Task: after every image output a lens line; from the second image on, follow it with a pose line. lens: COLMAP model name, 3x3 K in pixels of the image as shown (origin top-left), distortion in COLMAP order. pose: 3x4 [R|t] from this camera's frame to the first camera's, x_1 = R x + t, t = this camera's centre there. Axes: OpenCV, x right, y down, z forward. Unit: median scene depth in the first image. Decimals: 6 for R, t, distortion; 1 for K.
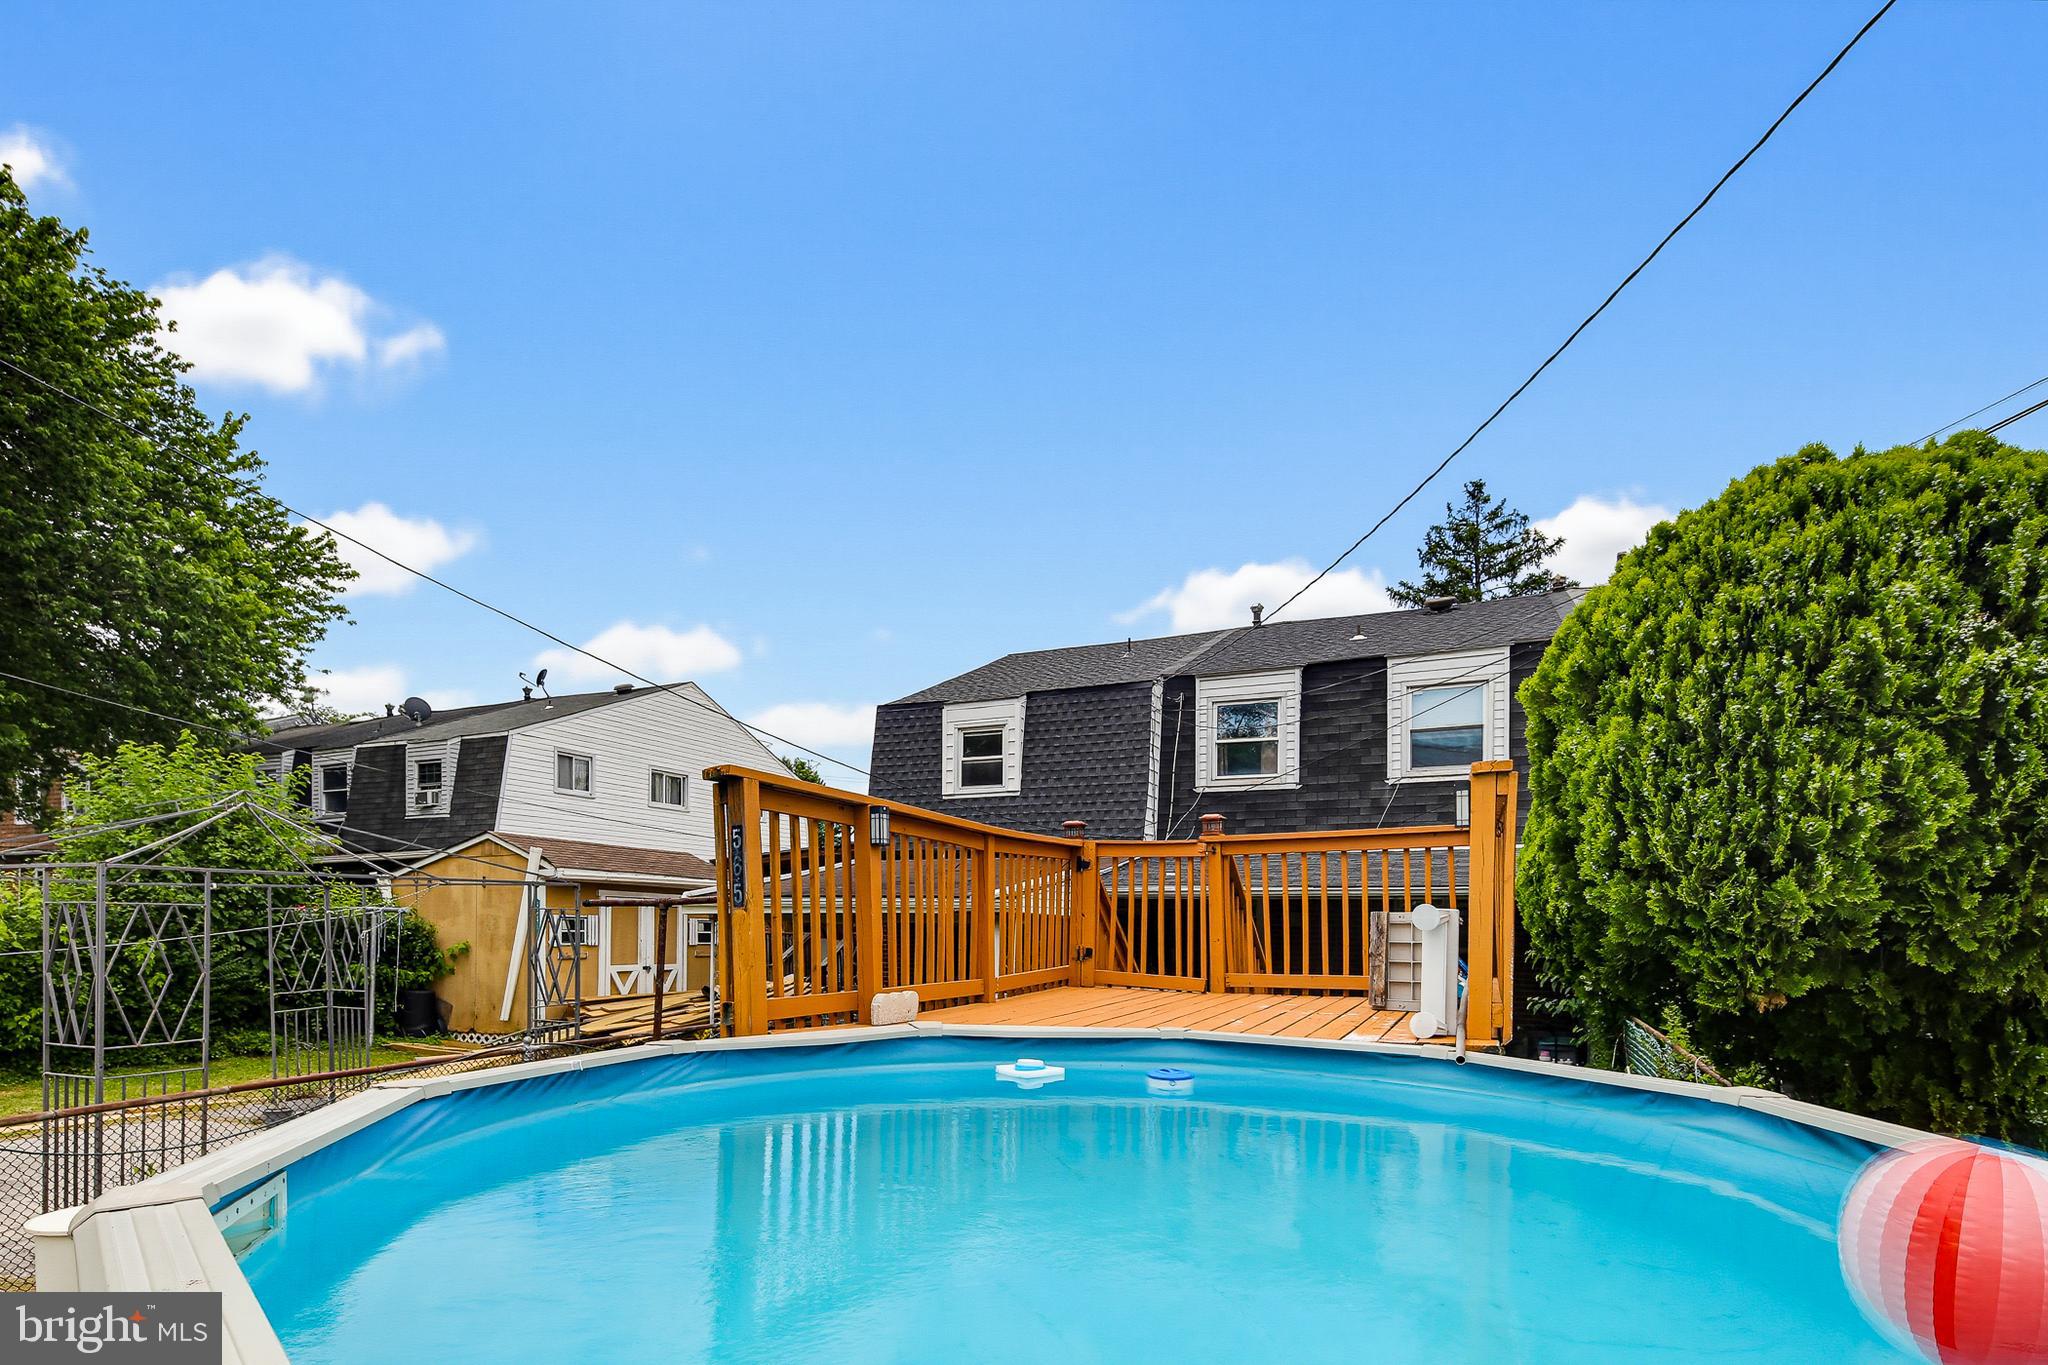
lens RADIAL K [[1018.2, 0, 1017.8], [0, 1018.2, 703.5], [0, 0, 1]] dist [0.000175, -0.000079]
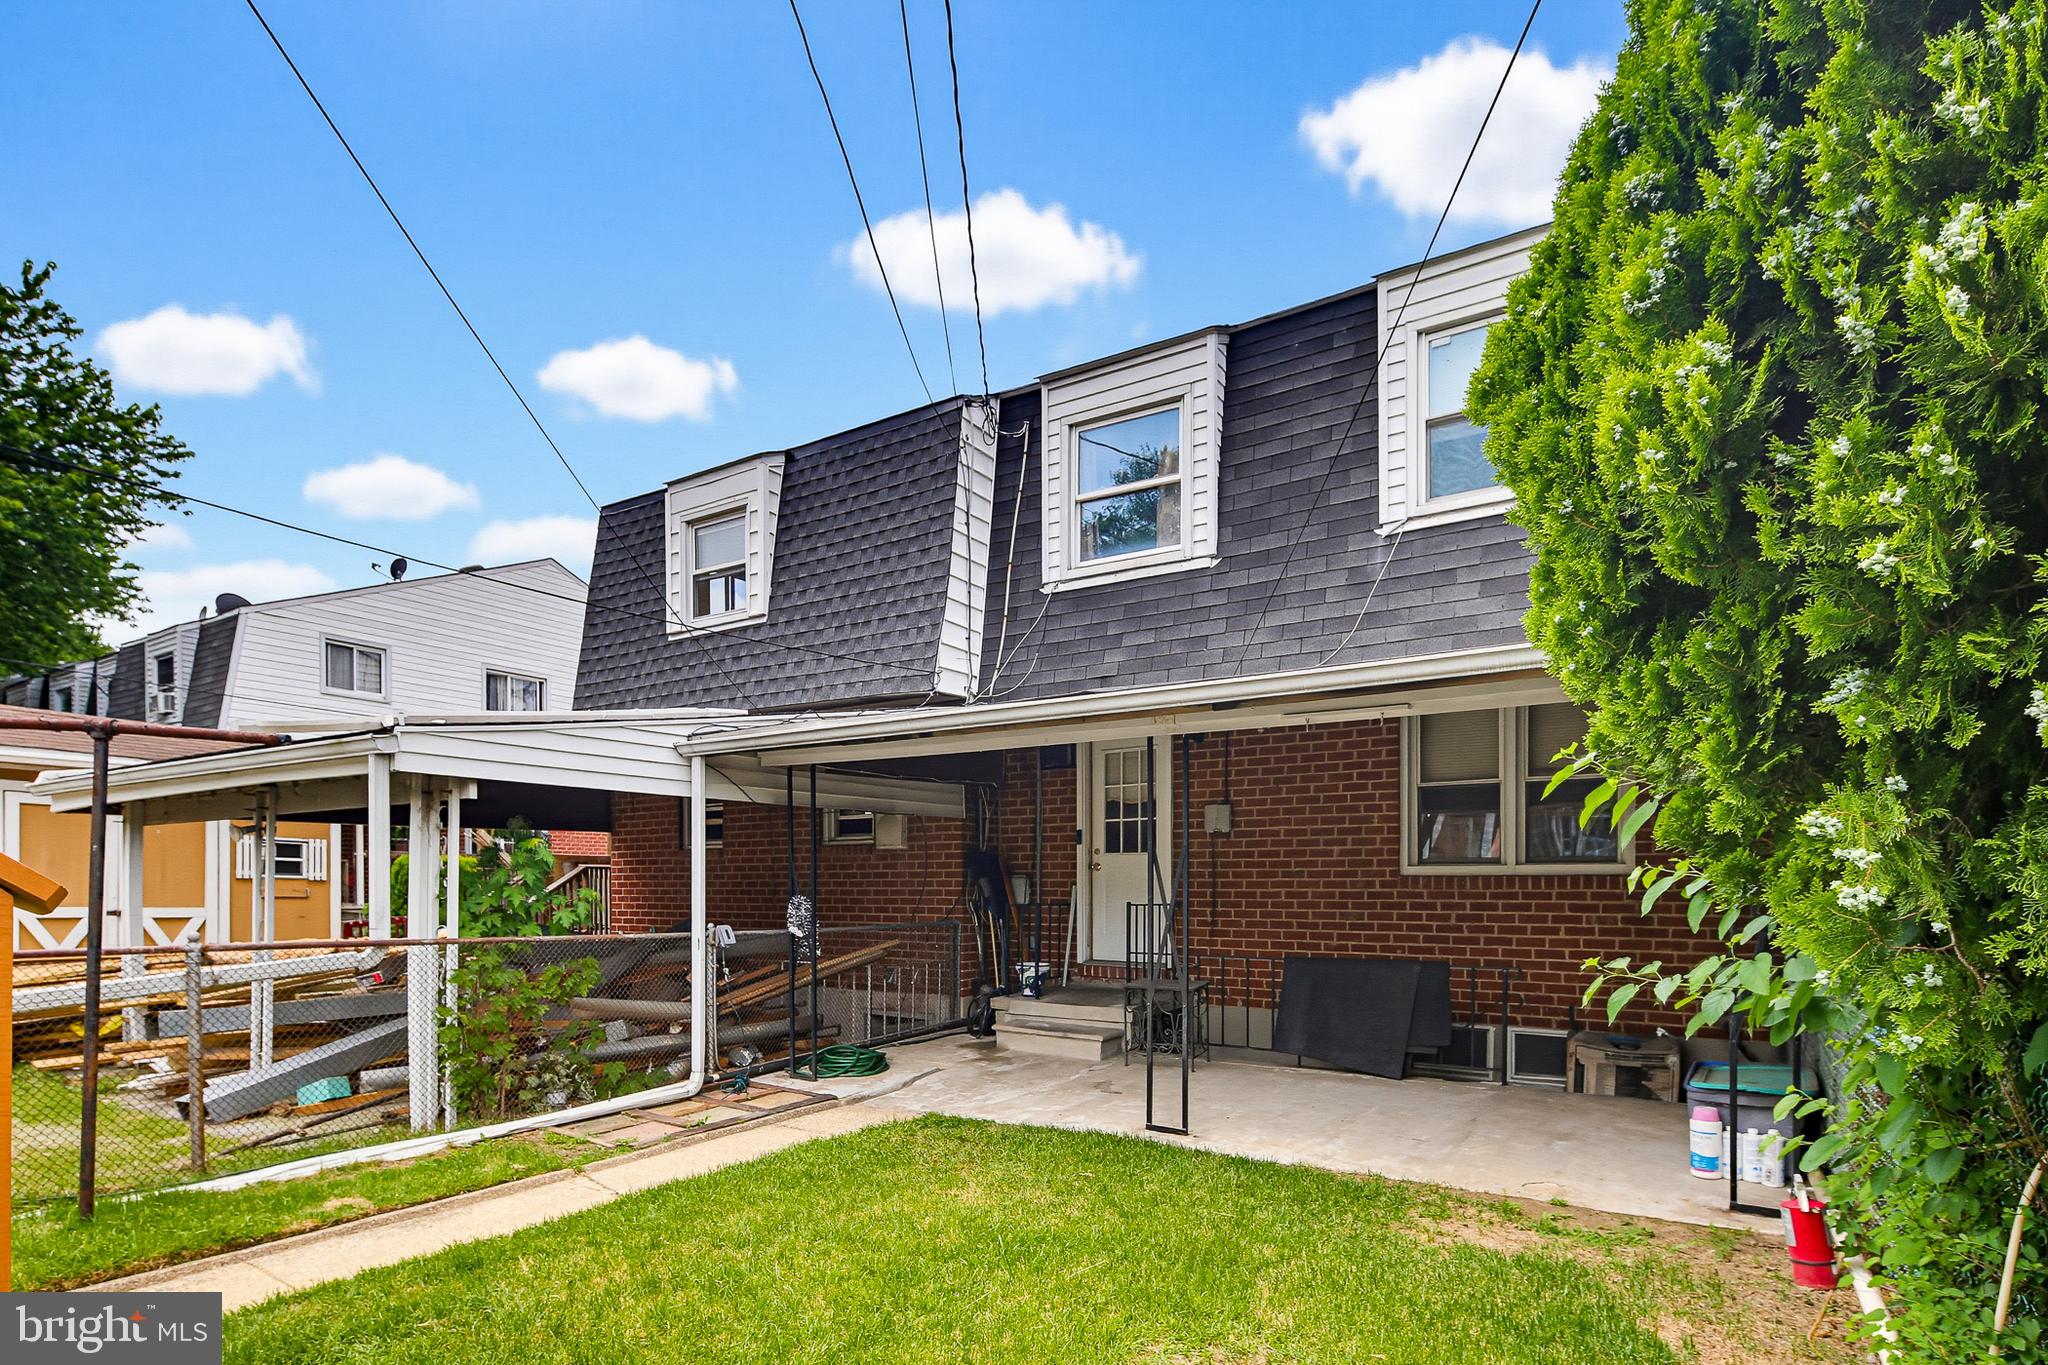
lens RADIAL K [[1018.2, 0, 1017.8], [0, 1018.2, 703.5], [0, 0, 1]] dist [0.000175, -0.000079]
pose [[0.986700, -0.034088, -0.158940, 0.247380], [0.039279, 0.998789, 0.029631, 0.130545], [0.157738, -0.035479, 0.986843, 0.447918]]
